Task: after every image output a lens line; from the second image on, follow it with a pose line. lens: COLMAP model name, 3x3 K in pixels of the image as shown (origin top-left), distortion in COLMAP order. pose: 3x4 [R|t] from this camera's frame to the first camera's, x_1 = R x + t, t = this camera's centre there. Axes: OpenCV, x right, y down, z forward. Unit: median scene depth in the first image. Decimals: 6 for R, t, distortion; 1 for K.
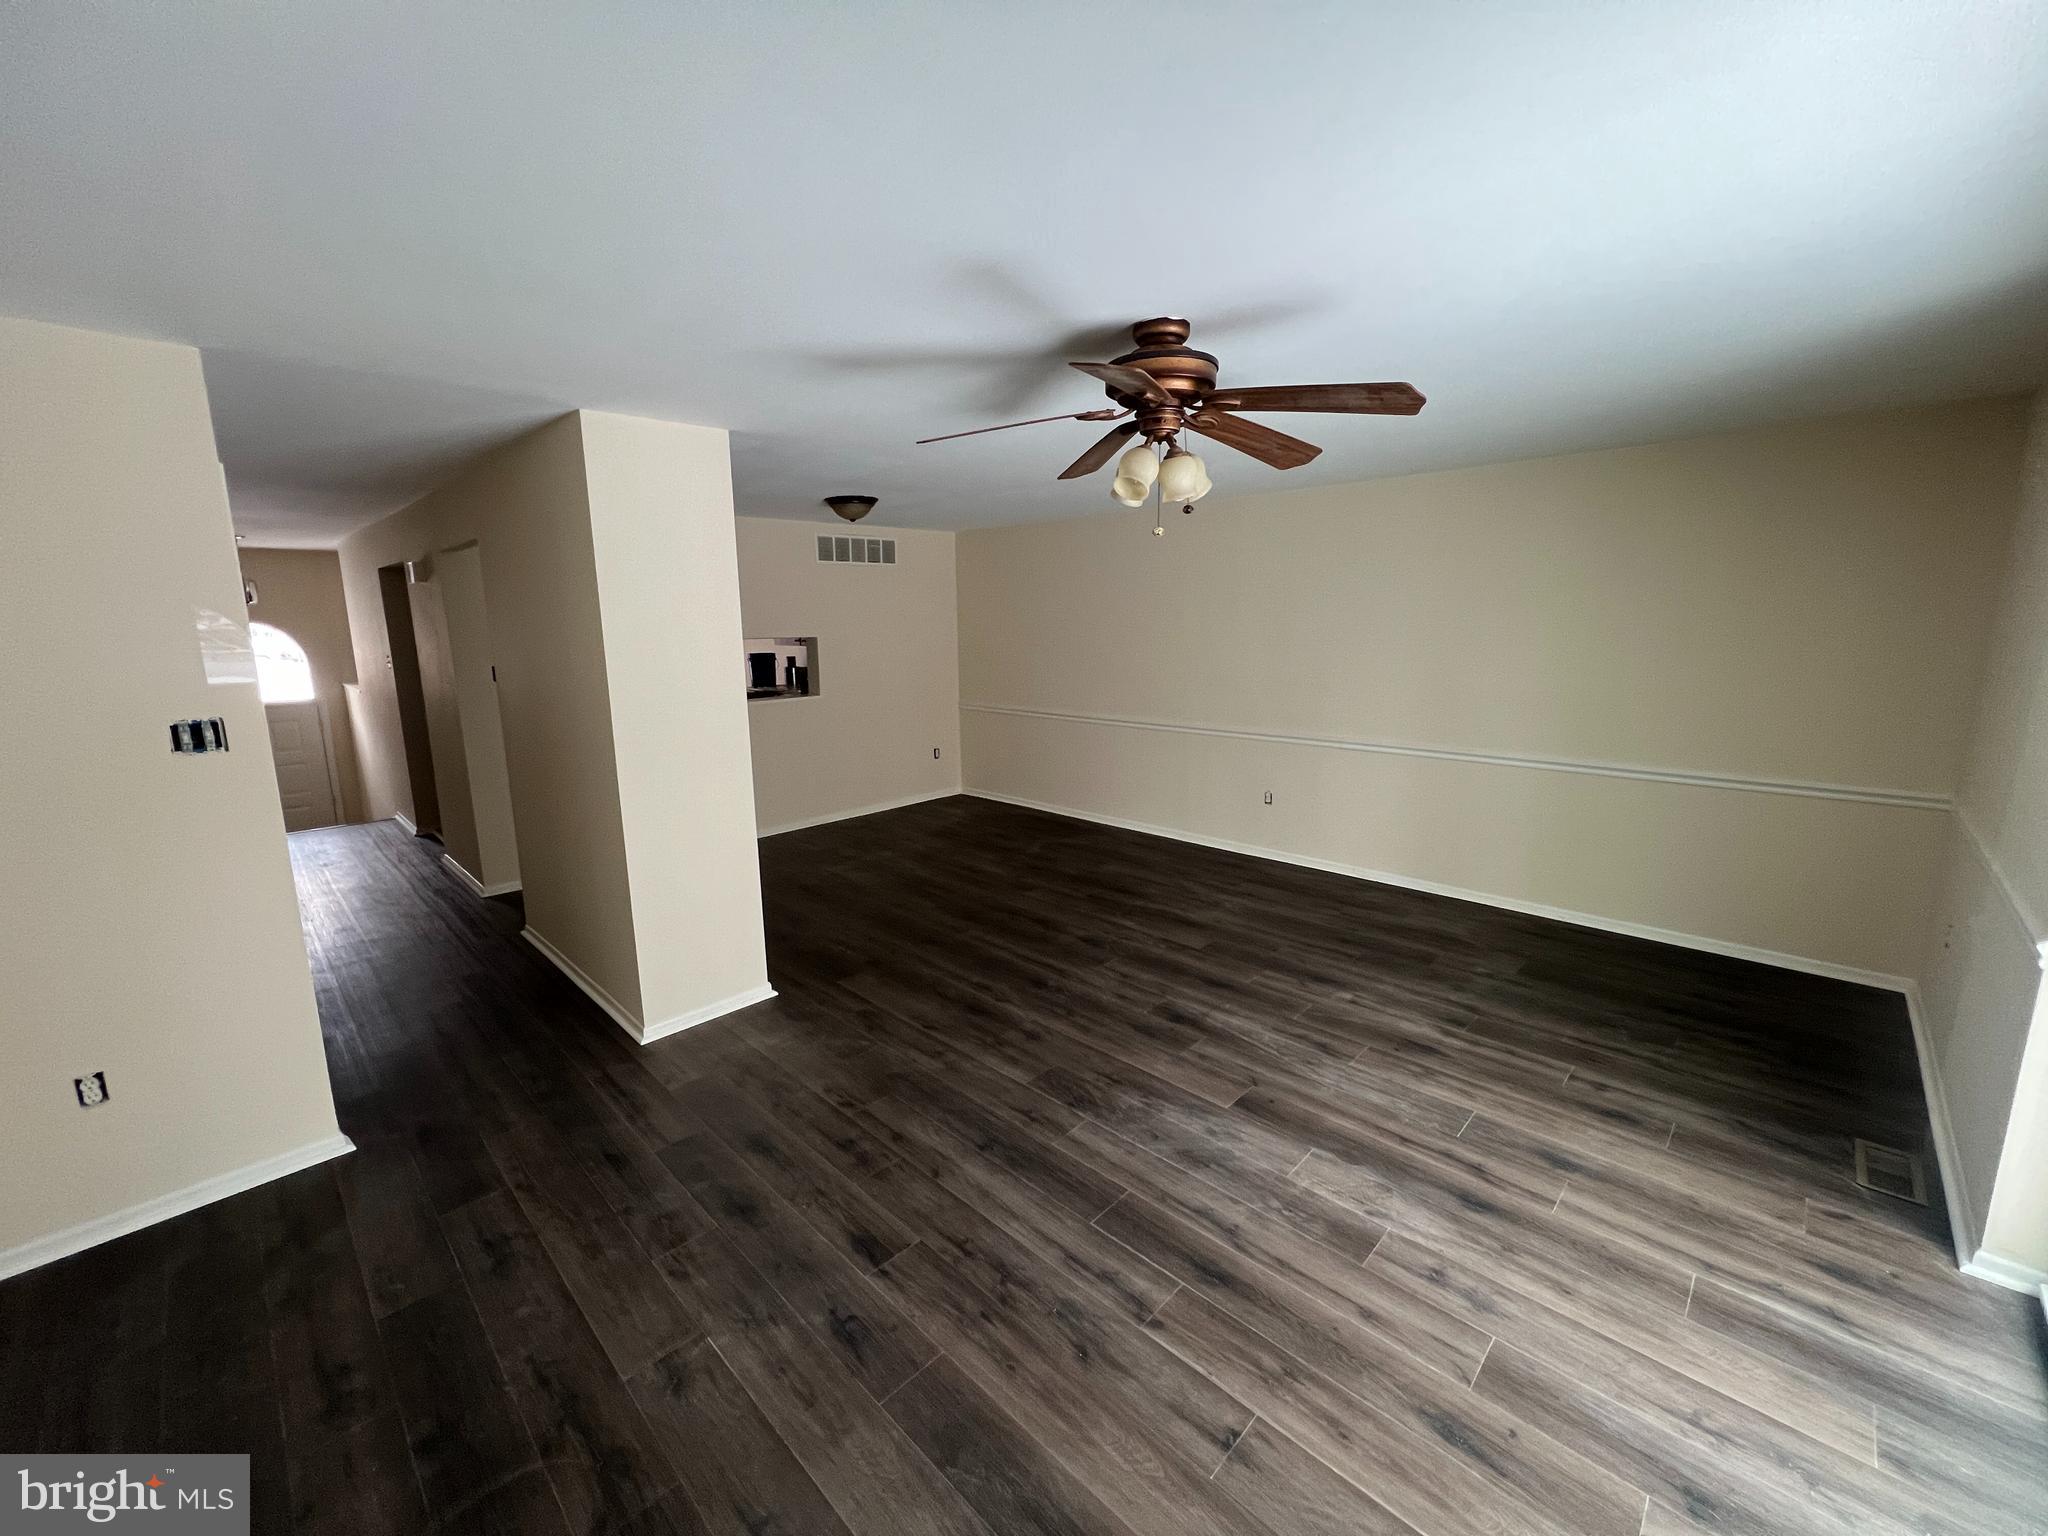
lens RADIAL K [[819.8, 0, 1016.8], [0, 819.8, 766.4], [0, 0, 1]] dist [-0.000982, 0.000113]
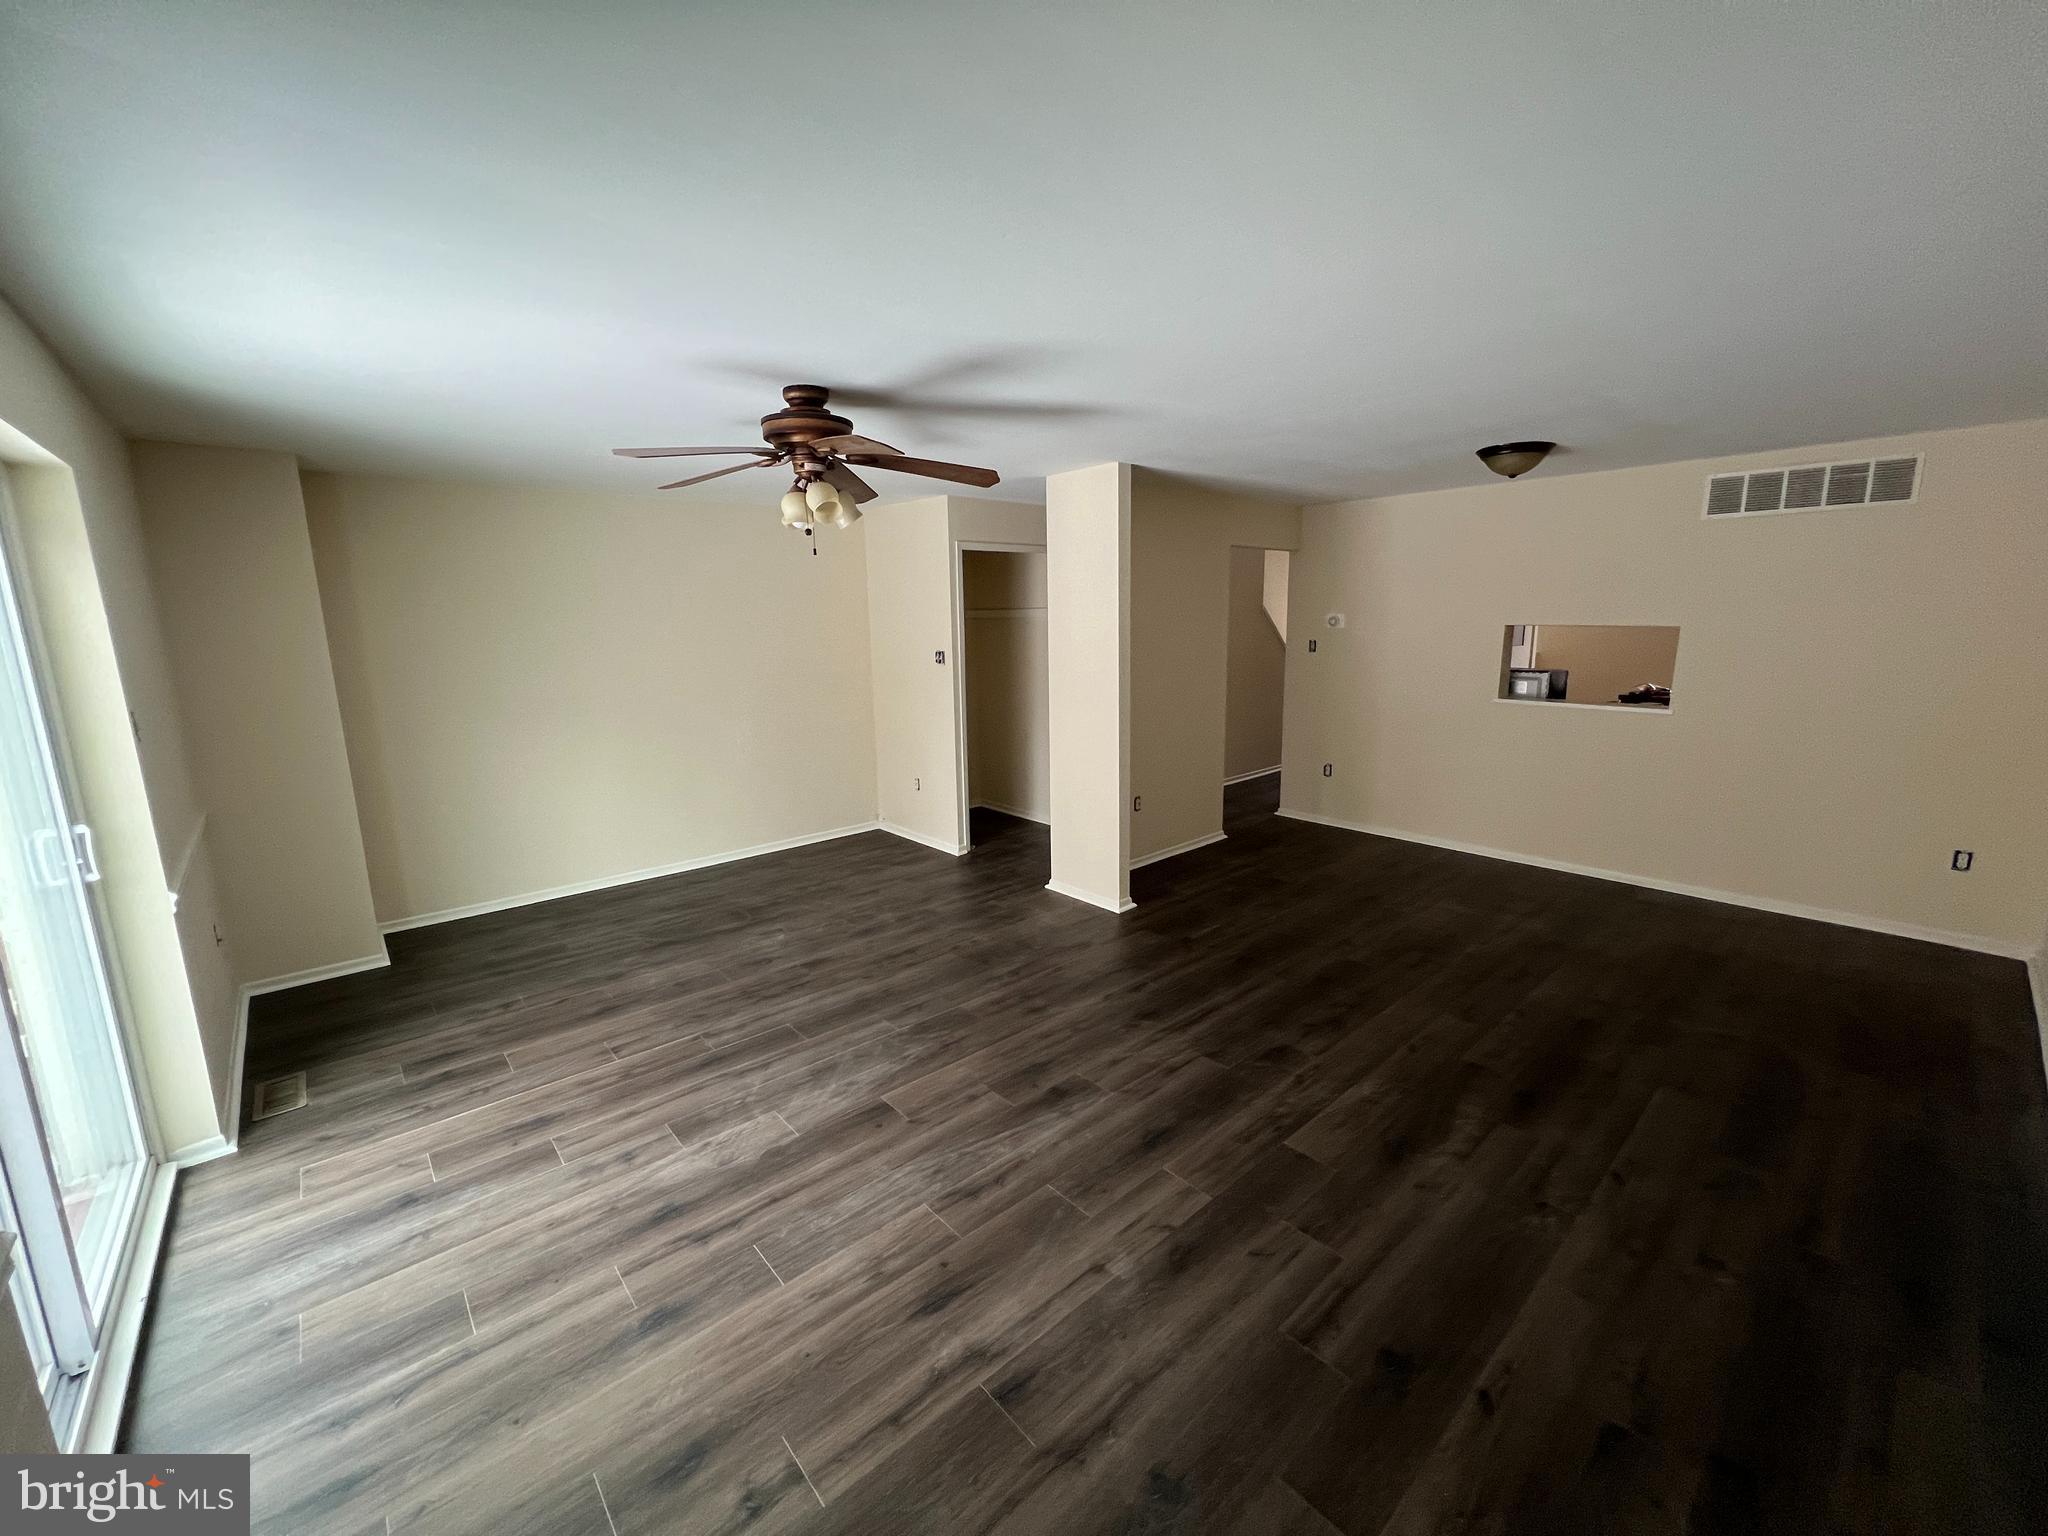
lens RADIAL K [[815.6, 0, 1025.9], [0, 815.6, 760.0], [0, 0, 1]] dist [0.001639, 0.000100]
pose [[-0.067074, 0.197088, -0.978089, 1.162079], [-0.161501, 0.965224, 0.205571, -0.234486], [0.984591, 0.171751, -0.032911, 1.137147]]
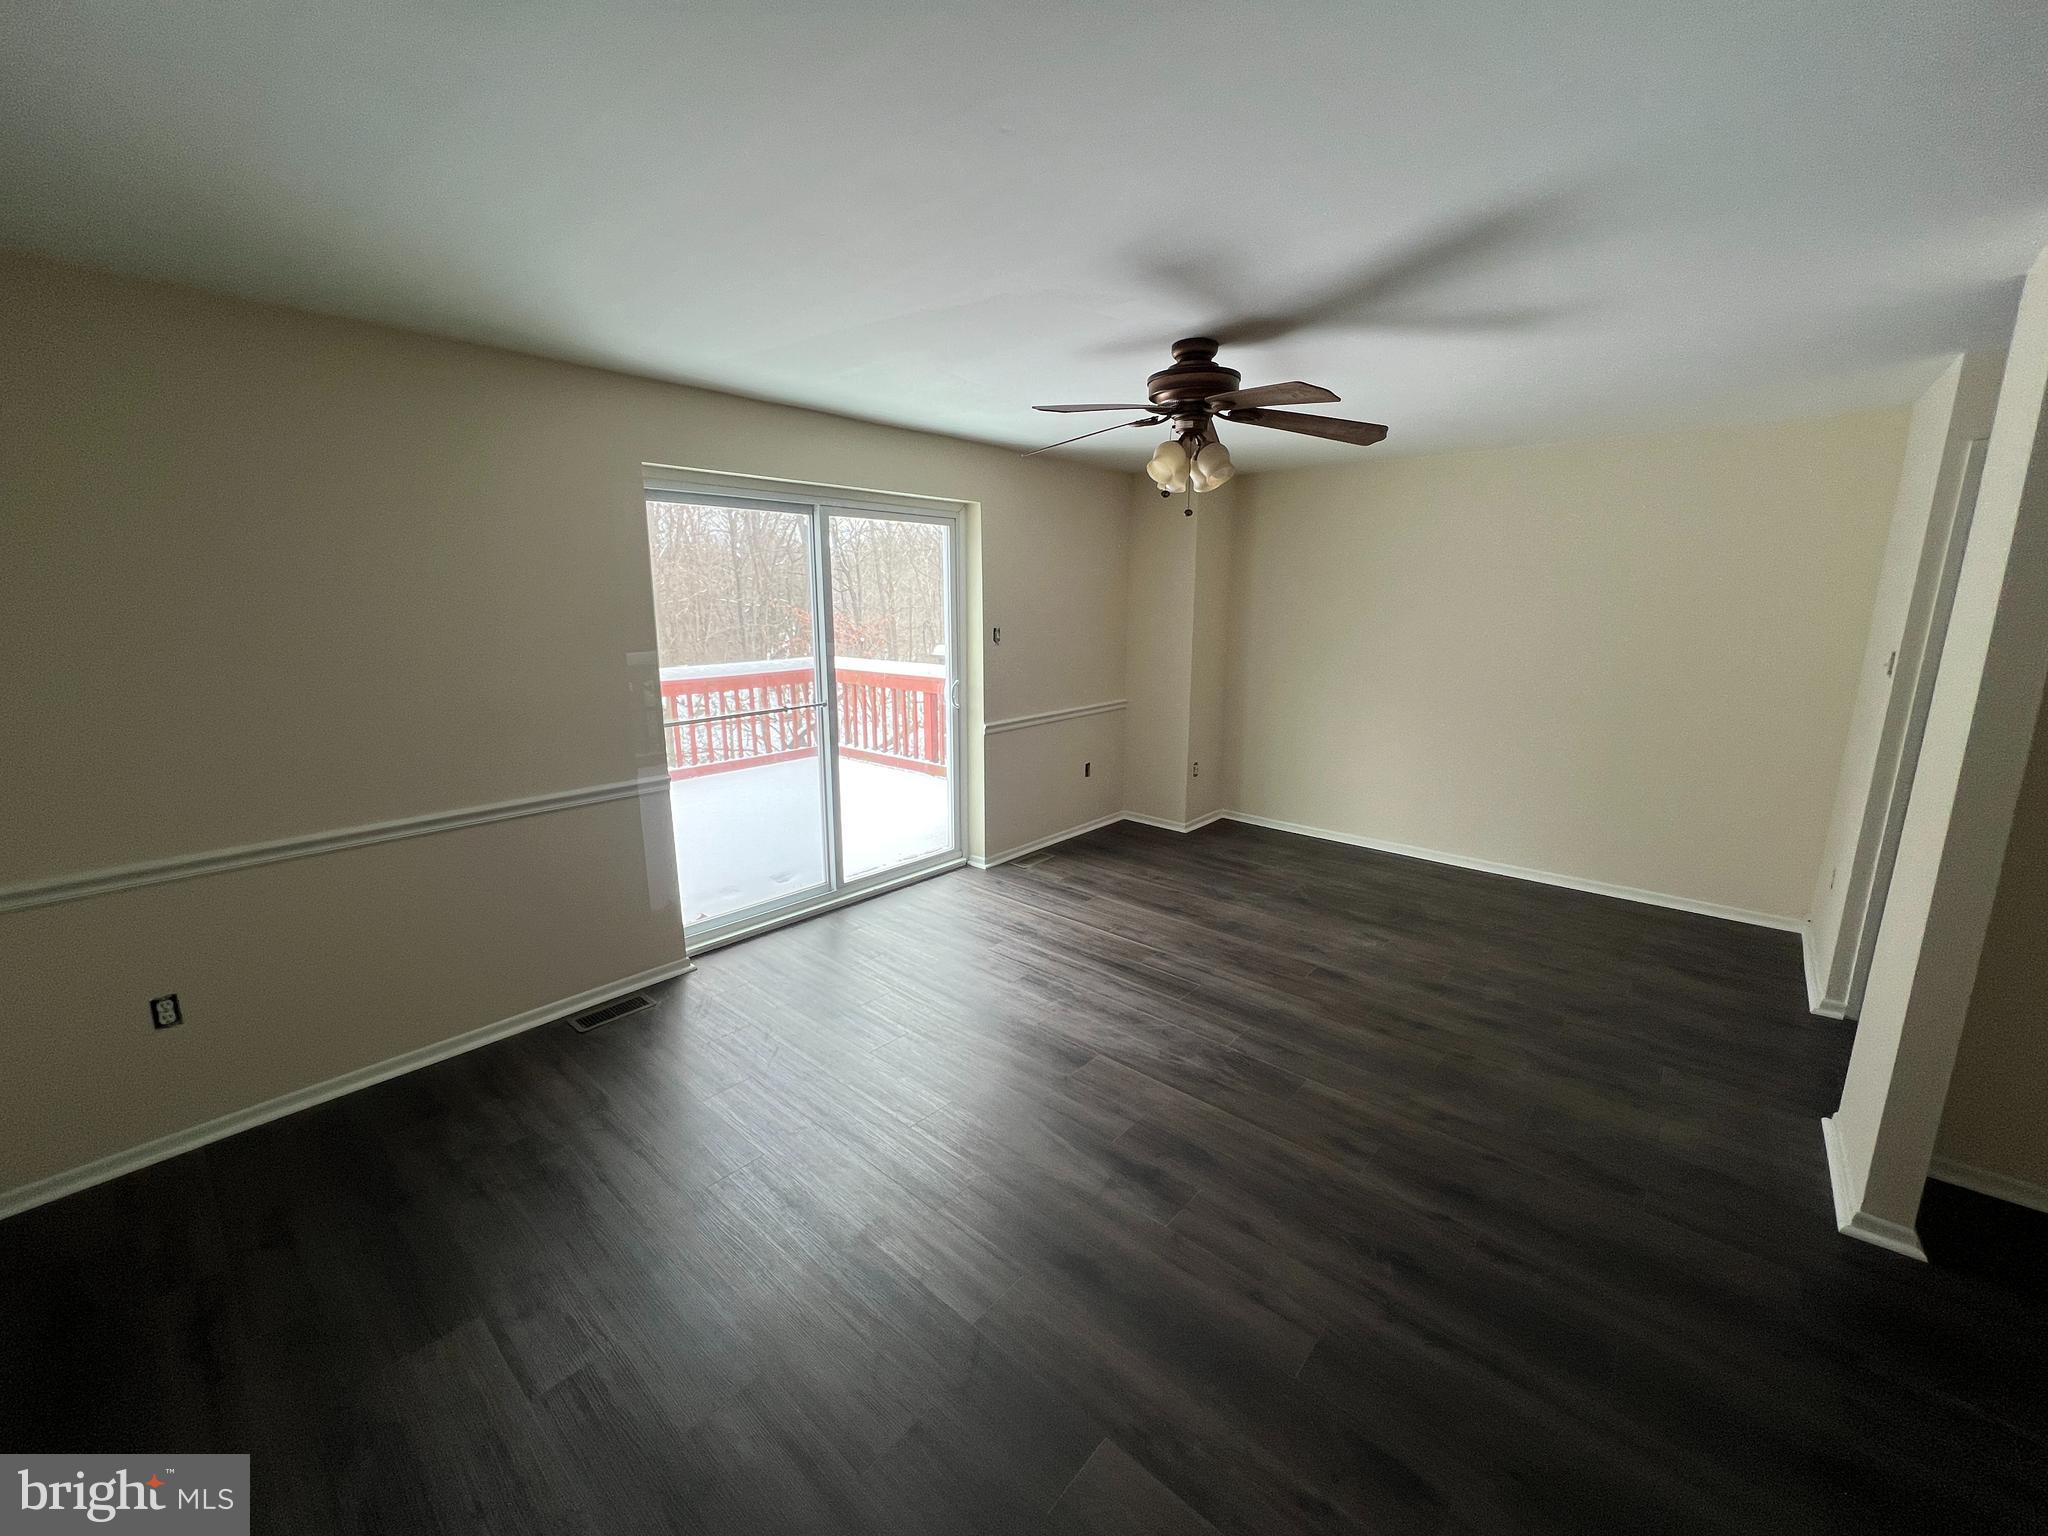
lens RADIAL K [[819.8, 0, 1016.8], [0, 819.8, 766.4], [0, 0, 1]] dist [-0.000982, 0.000113]
pose [[-0.998437, 0.023147, -0.050870, 0.404672], [0.001995, 0.924381, 0.381466, -0.322531], [0.055853, 0.380768, -0.922982, 1.812934]]
